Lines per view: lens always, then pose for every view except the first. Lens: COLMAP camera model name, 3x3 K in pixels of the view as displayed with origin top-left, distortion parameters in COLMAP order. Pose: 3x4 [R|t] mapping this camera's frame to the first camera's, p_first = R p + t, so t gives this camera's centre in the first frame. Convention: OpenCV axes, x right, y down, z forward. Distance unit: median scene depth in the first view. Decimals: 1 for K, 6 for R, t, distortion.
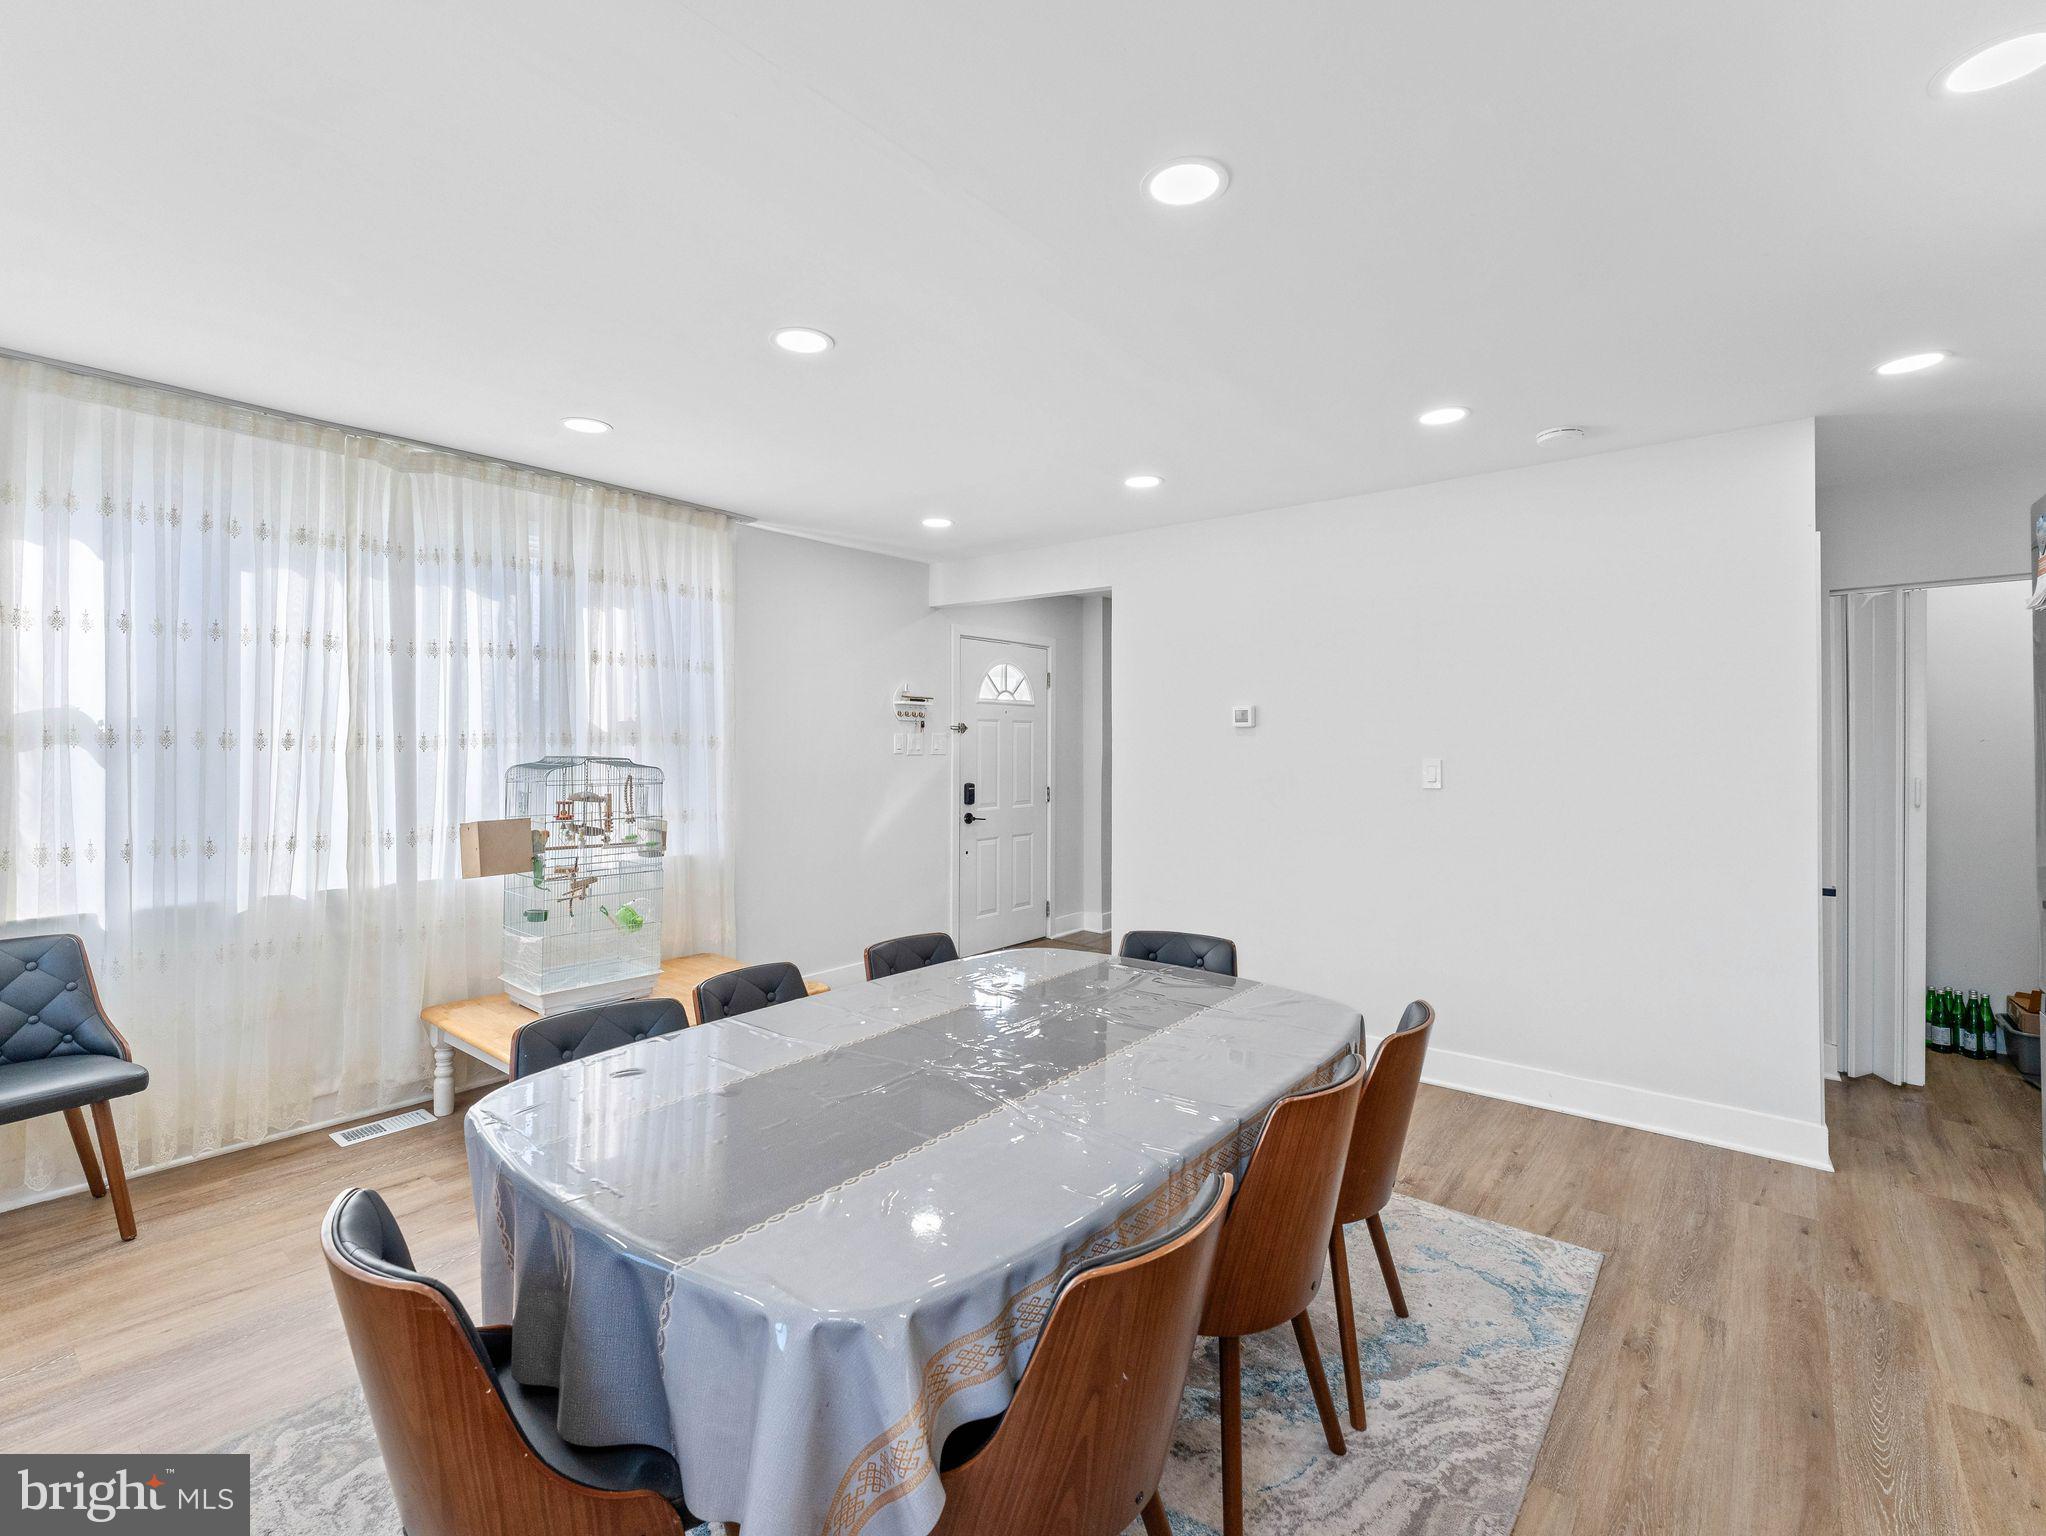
lens RADIAL K [[936.0, 0, 1022.1], [0, 936.0, 762.0], [0, 0, 1]] dist [-0.000494, 0.001577]
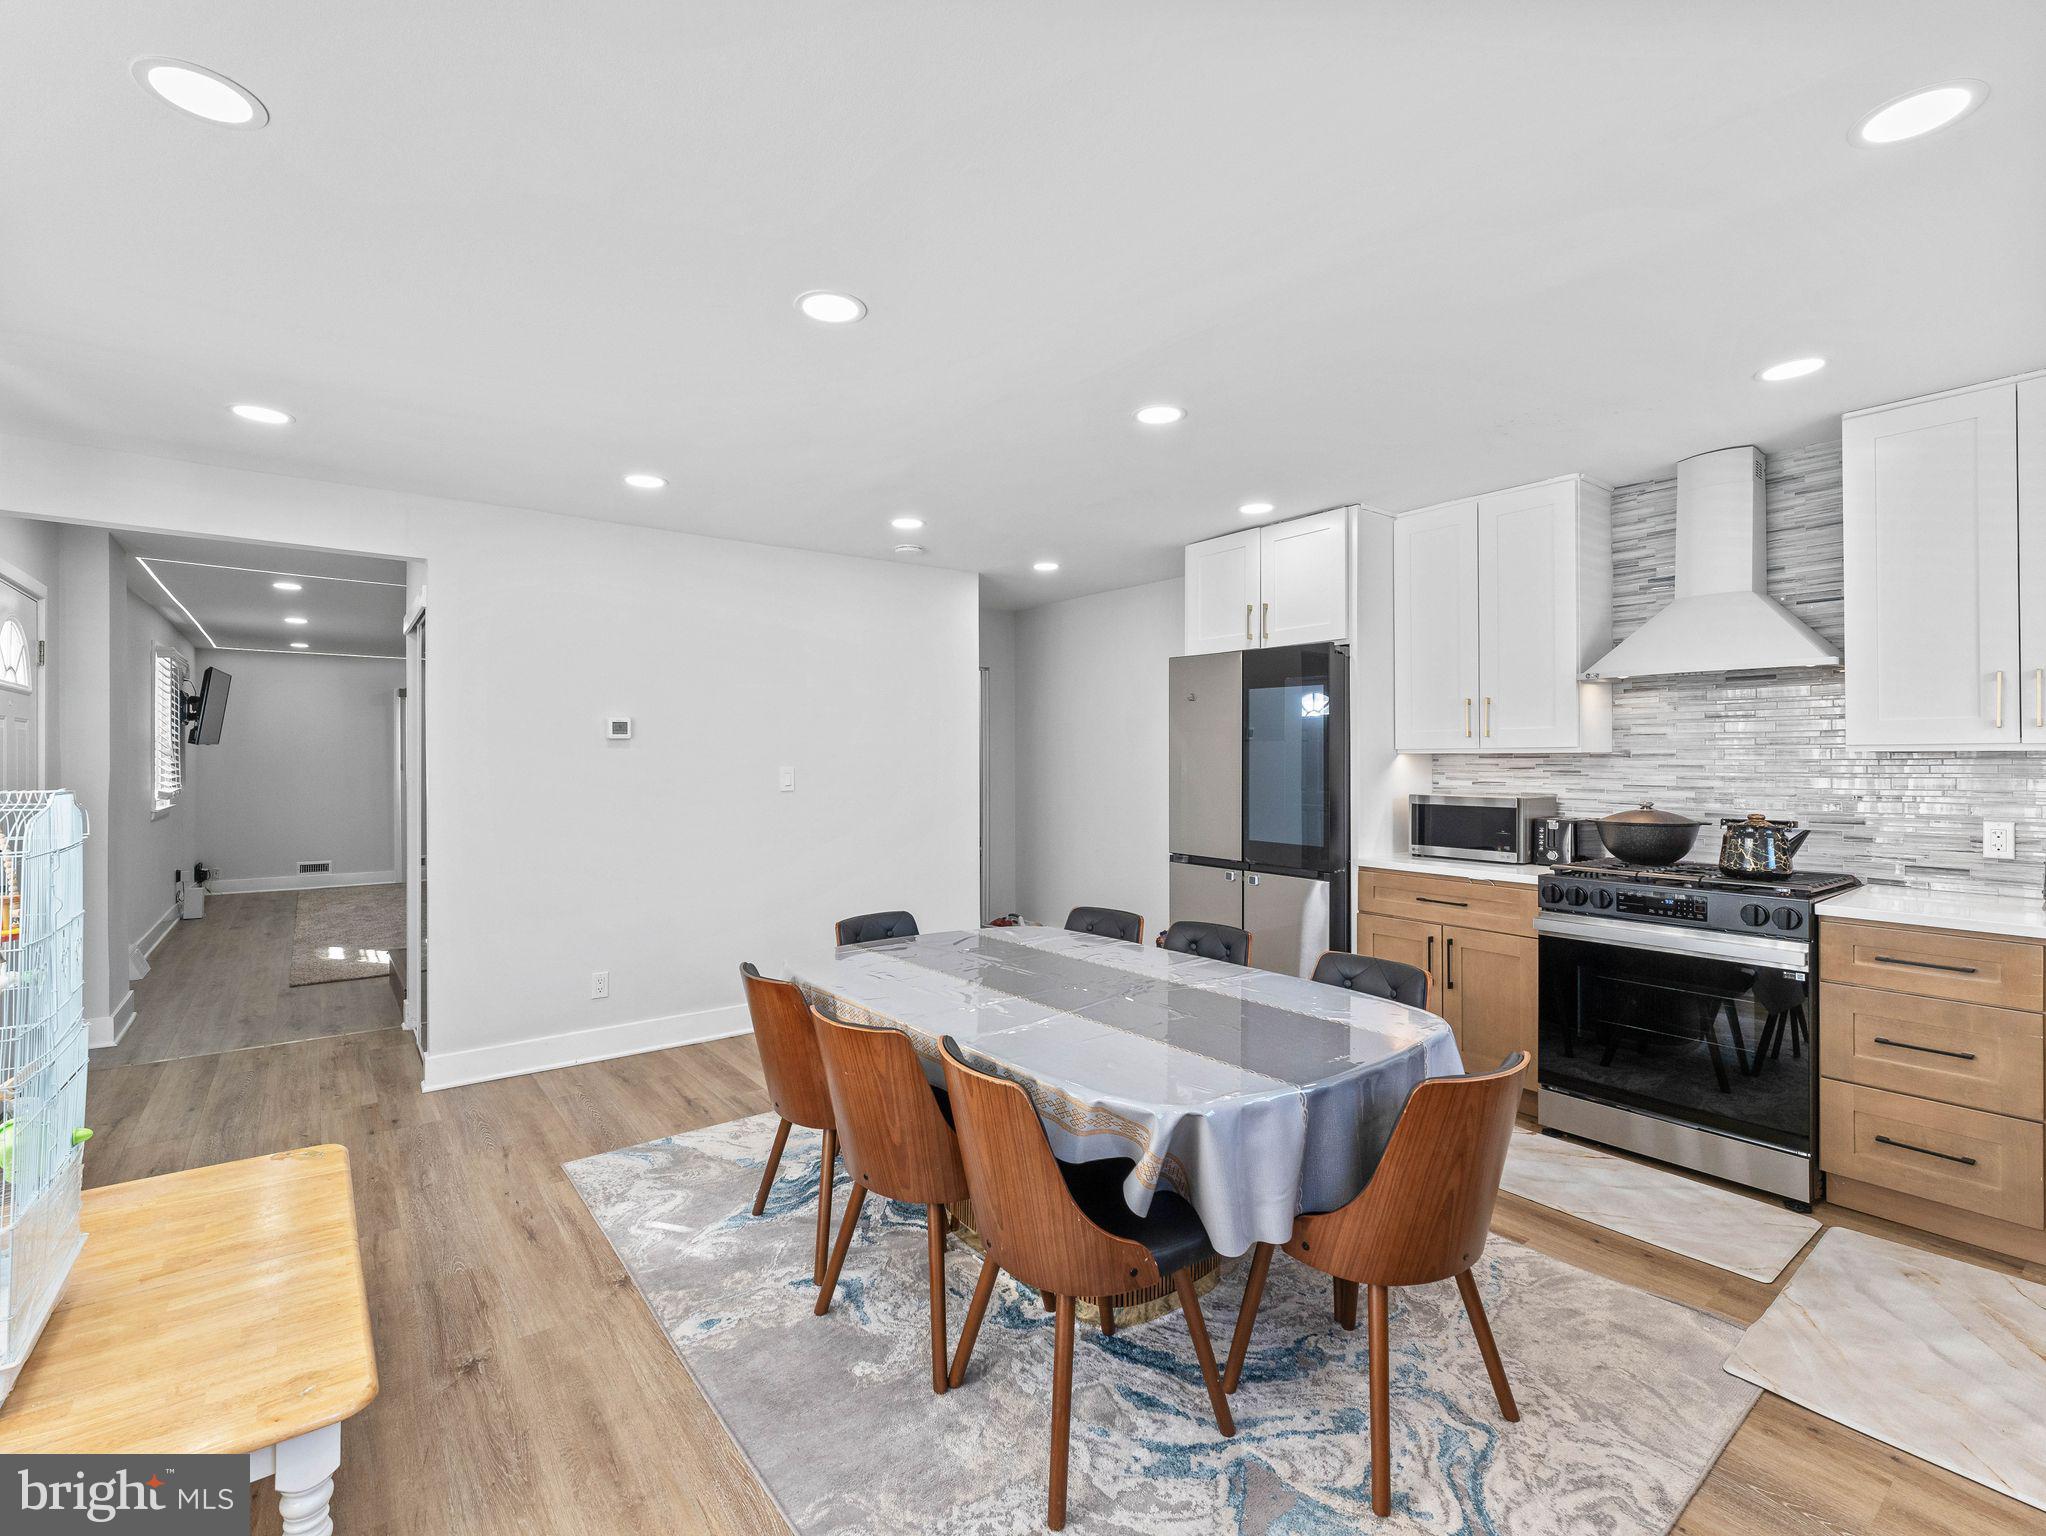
lens RADIAL K [[936.0, 0, 1022.1], [0, 936.0, 762.0], [0, 0, 1]] dist [-0.000494, 0.001577]
pose [[0.229544, -0.016064, 0.973166, -1.015640], [0.010126, 0.999849, 0.014116, -0.034637], [-0.973245, 0.006614, 0.229673, 0.525035]]
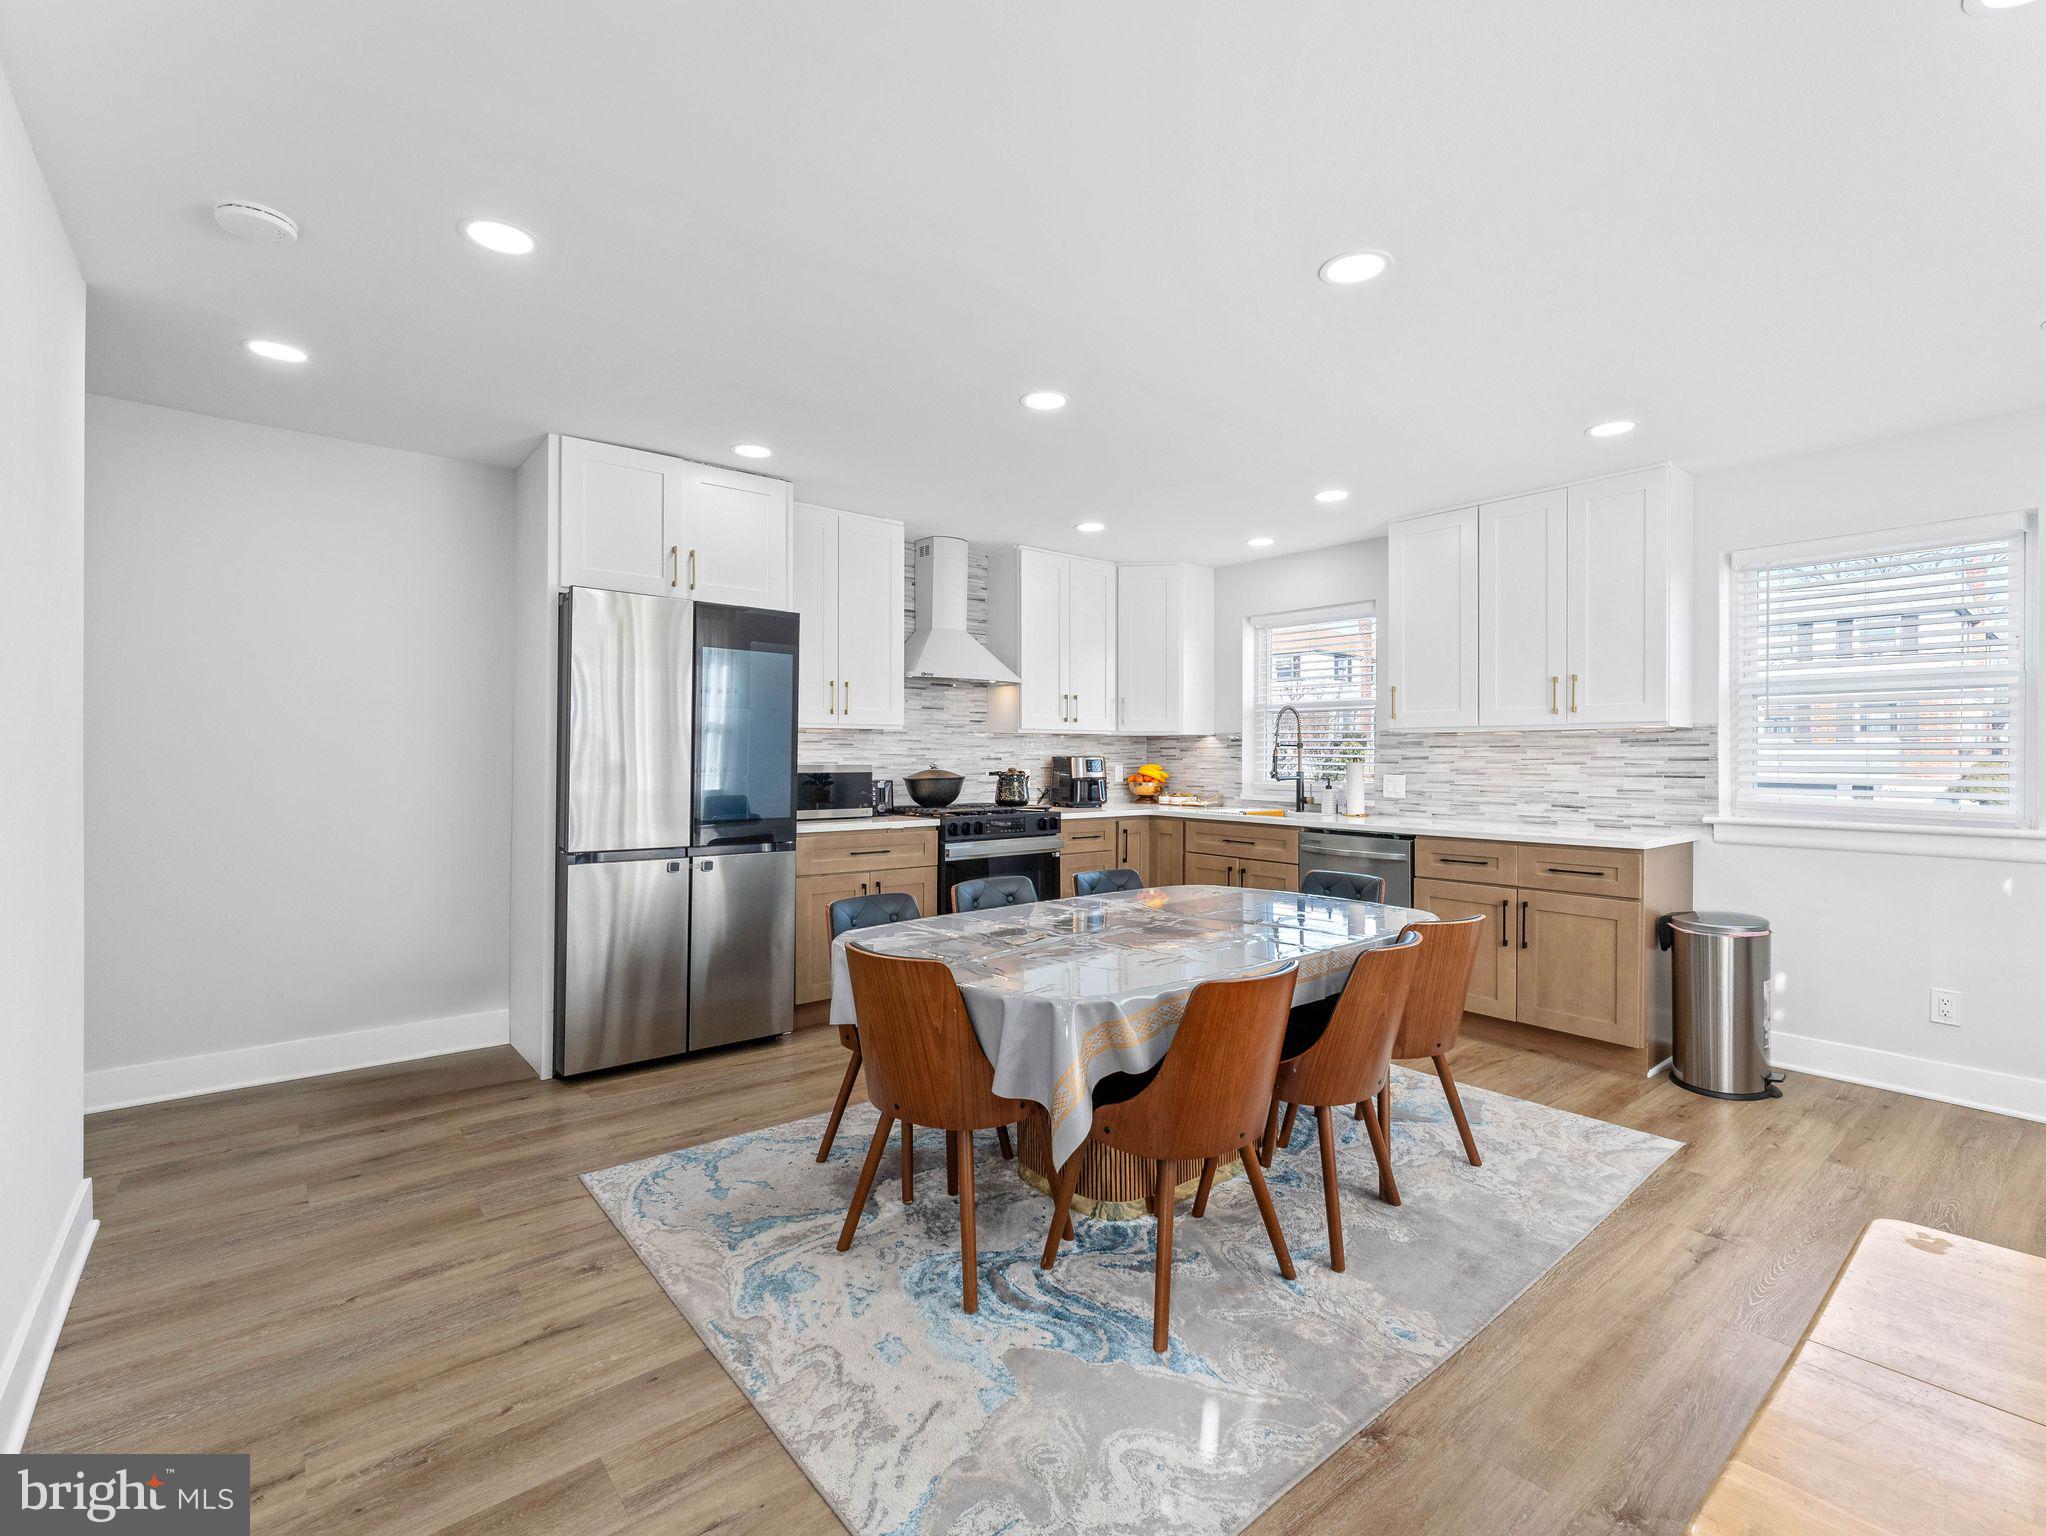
lens RADIAL K [[936.0, 0, 1022.1], [0, 936.0, 762.0], [0, 0, 1]] dist [-0.000494, 0.001577]
pose [[-0.981838, -0.013514, 0.189240, -0.084674], [-0.010850, 0.999827, 0.015108, 0.013441], [-0.189411, 0.012780, -0.981815, 1.812058]]
